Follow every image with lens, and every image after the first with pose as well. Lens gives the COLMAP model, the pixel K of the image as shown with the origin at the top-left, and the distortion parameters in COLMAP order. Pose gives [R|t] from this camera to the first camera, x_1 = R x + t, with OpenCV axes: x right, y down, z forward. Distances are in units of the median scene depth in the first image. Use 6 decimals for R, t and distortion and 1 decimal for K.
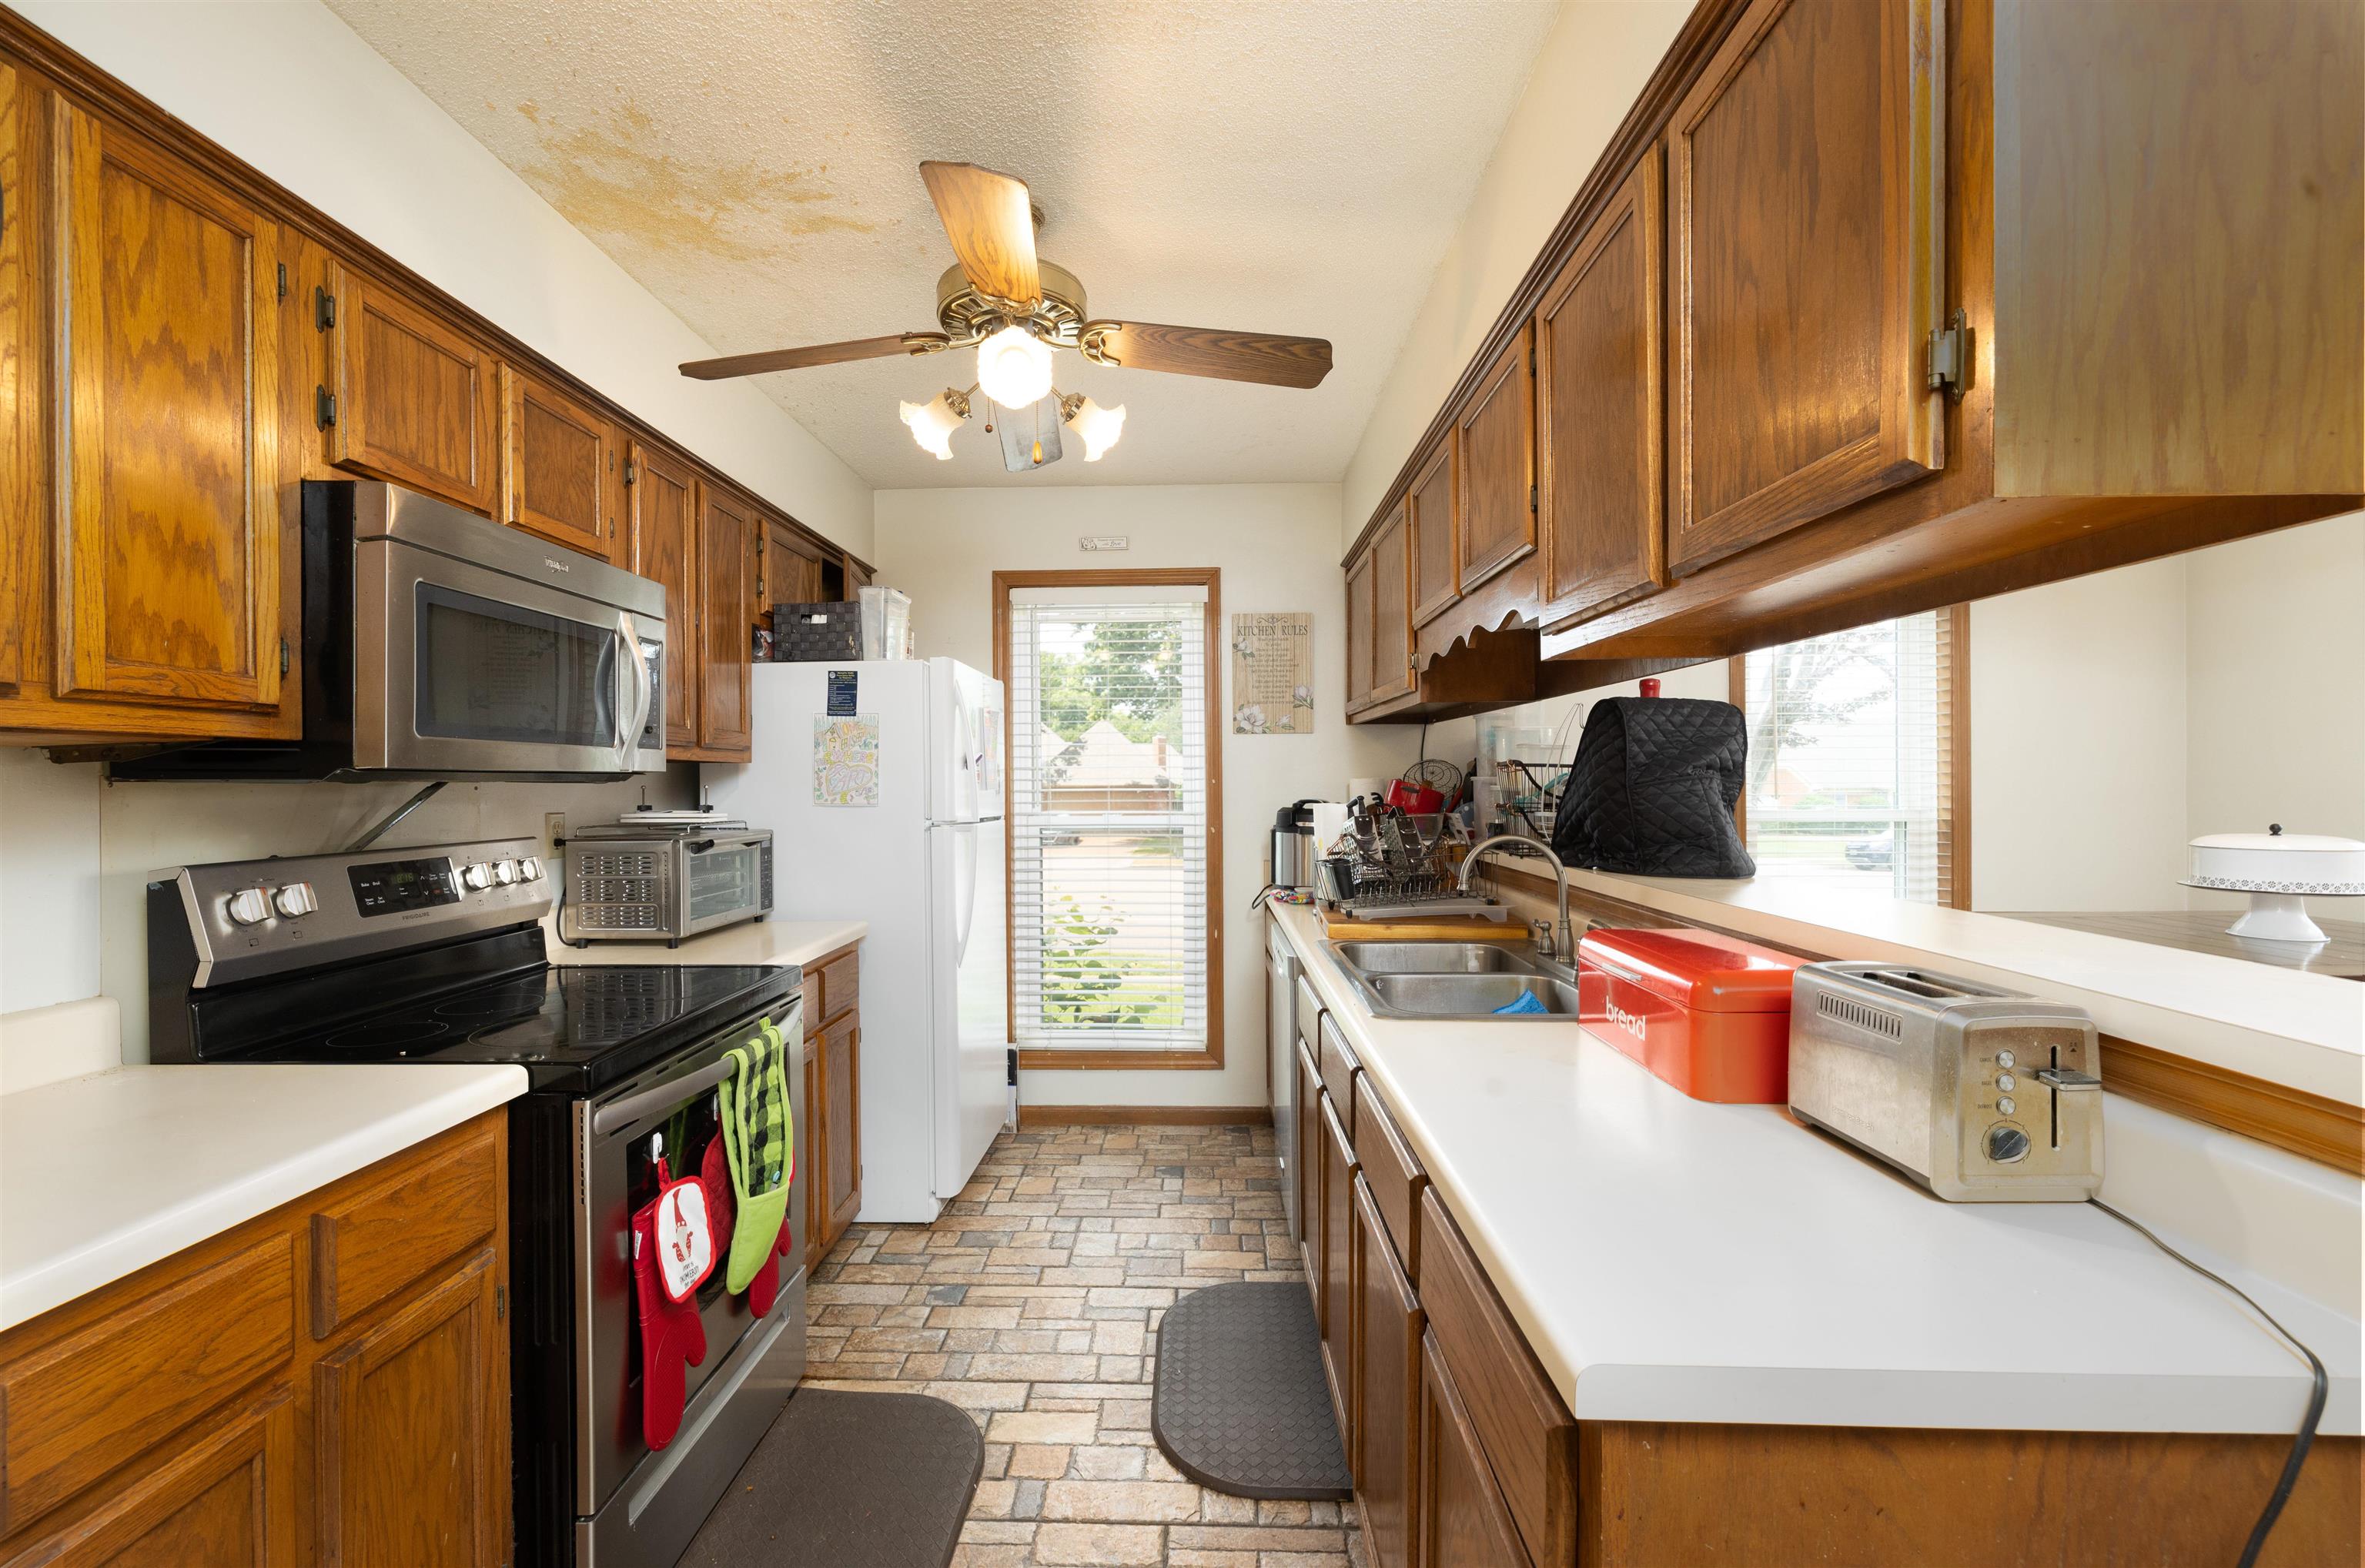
lens RADIAL K [[989.1, 0, 1175.5], [0, 989.1, 784.8], [0, 0, 1]] dist [-0.001674, 0.000415]
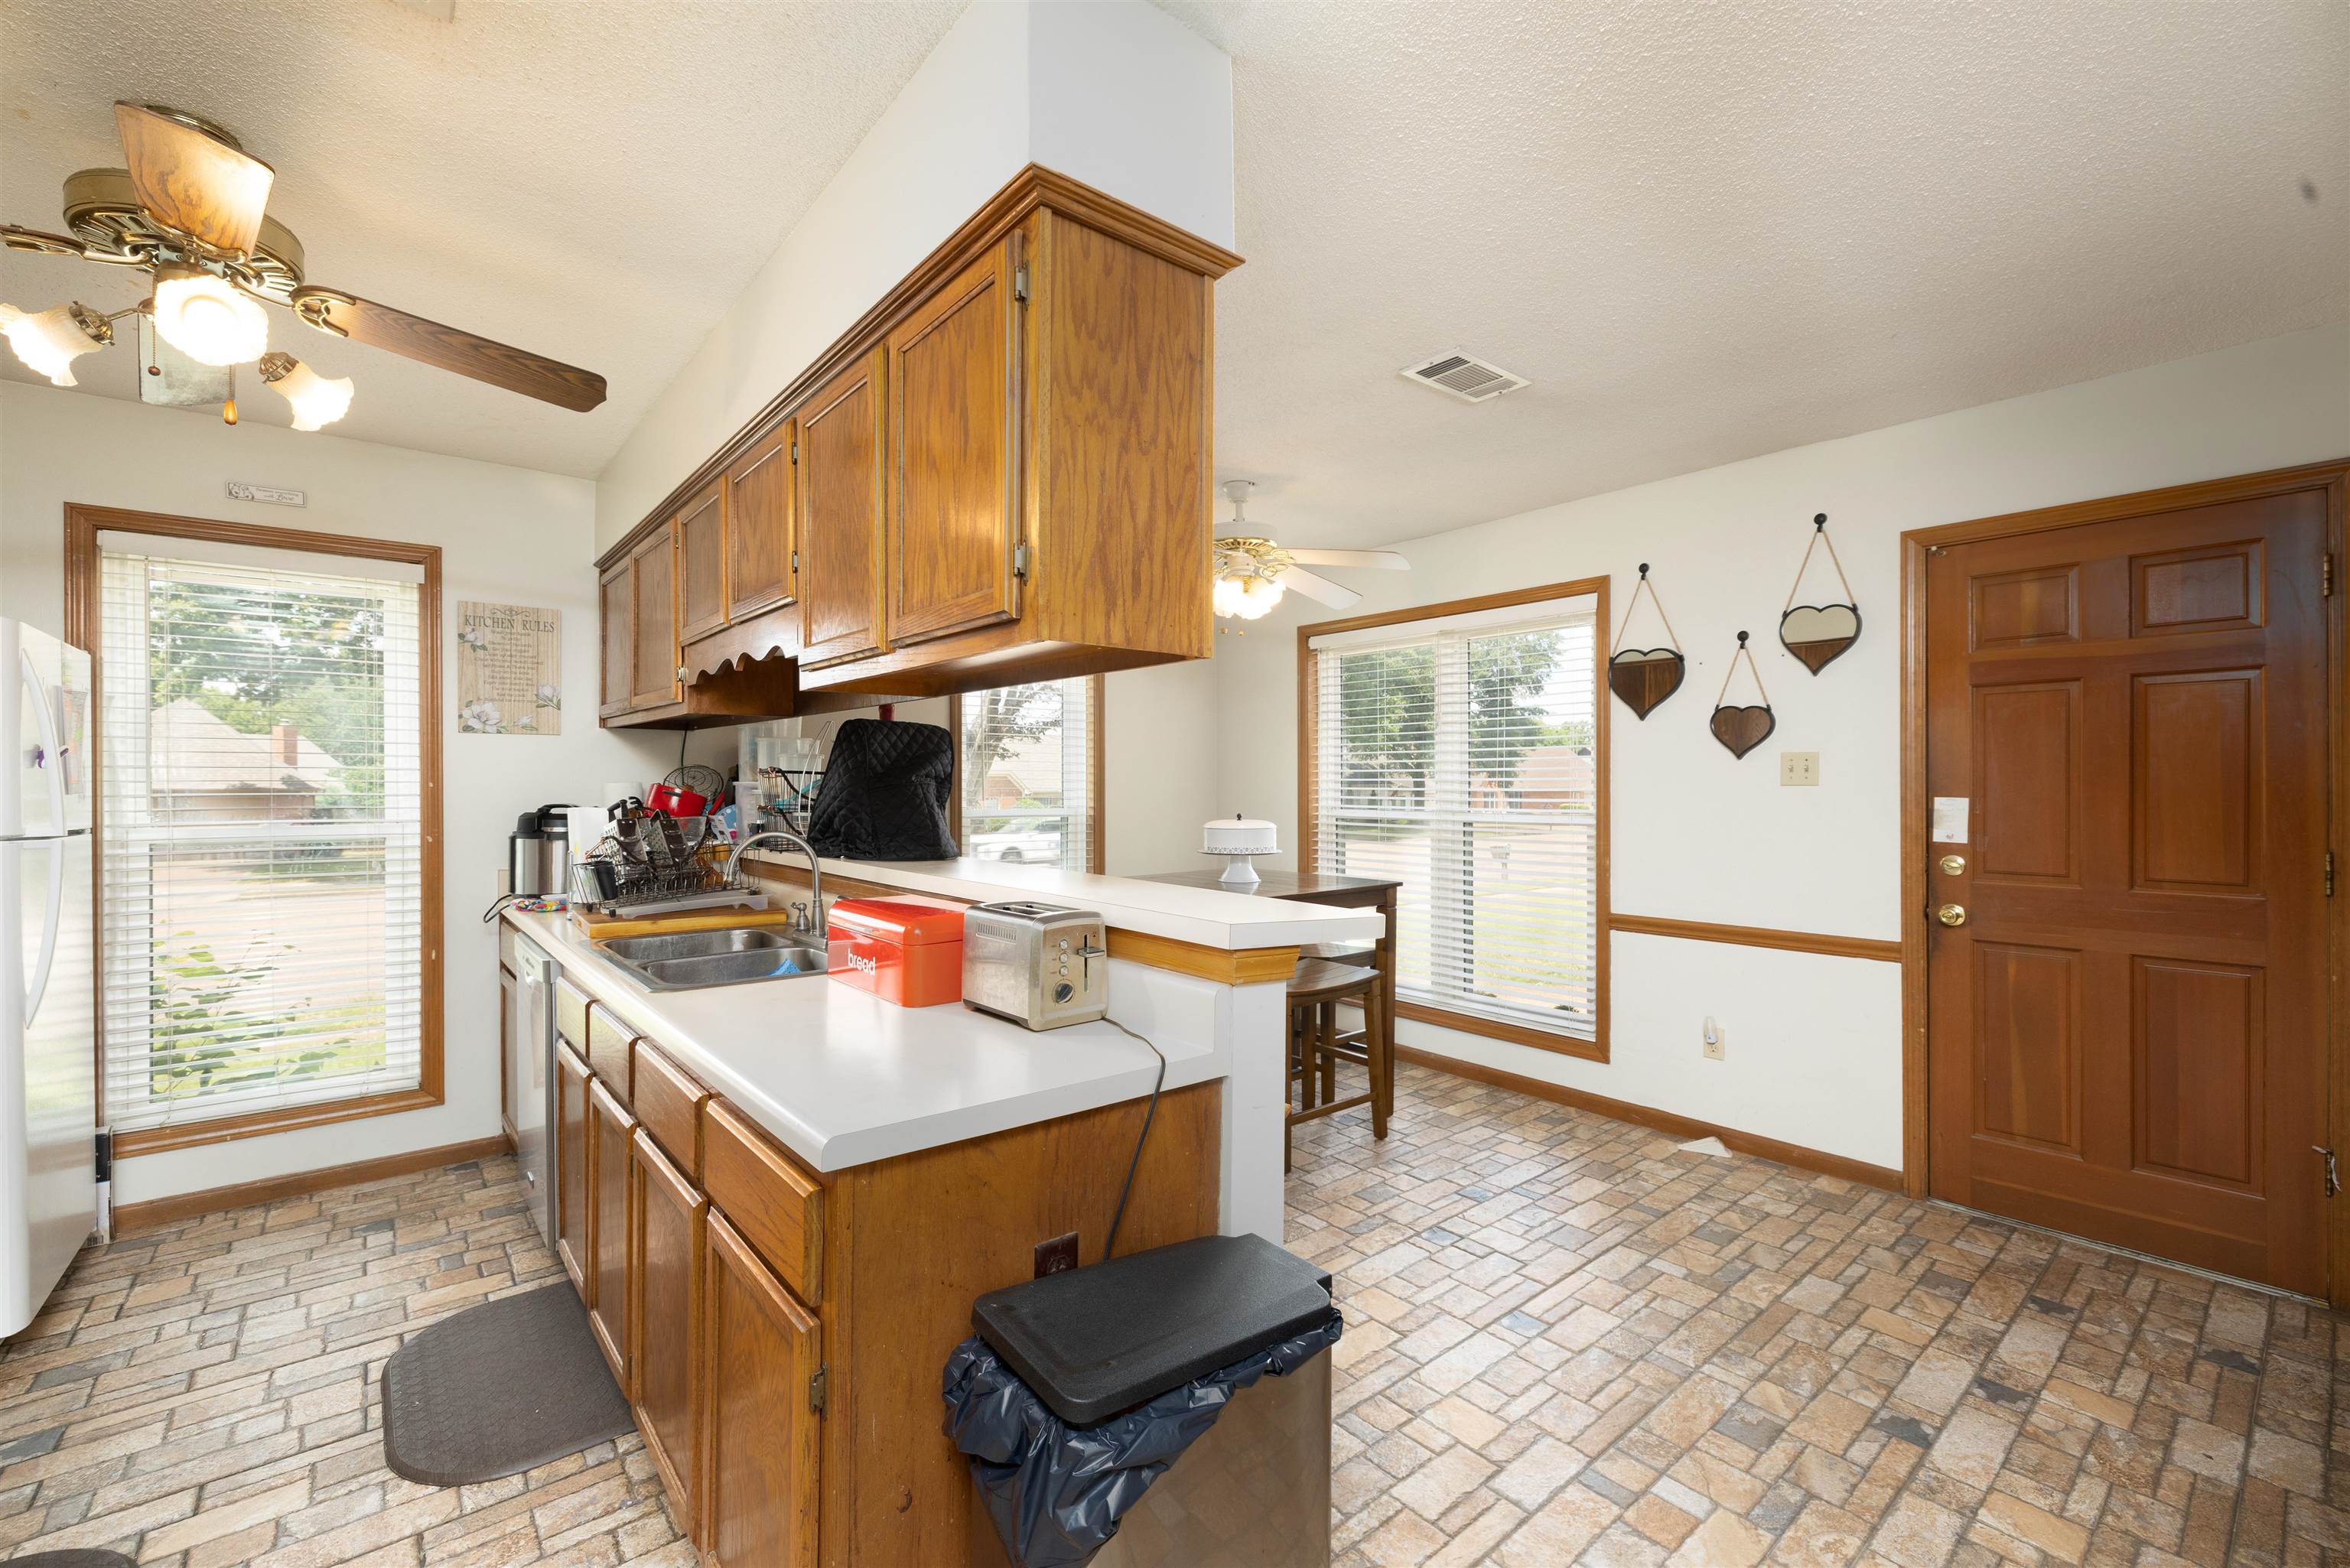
lens RADIAL K [[982.8, 0, 1170.3], [0, 982.8, 785.4], [0, 0, 1]] dist [-0.001674, 0.000415]
pose [[0.753361, 0.004558, 0.657591, -0.072692], [-0.001838, 0.999987, -0.004825, 0.000494], [-0.657604, 0.002427, 0.753360, -0.189211]]
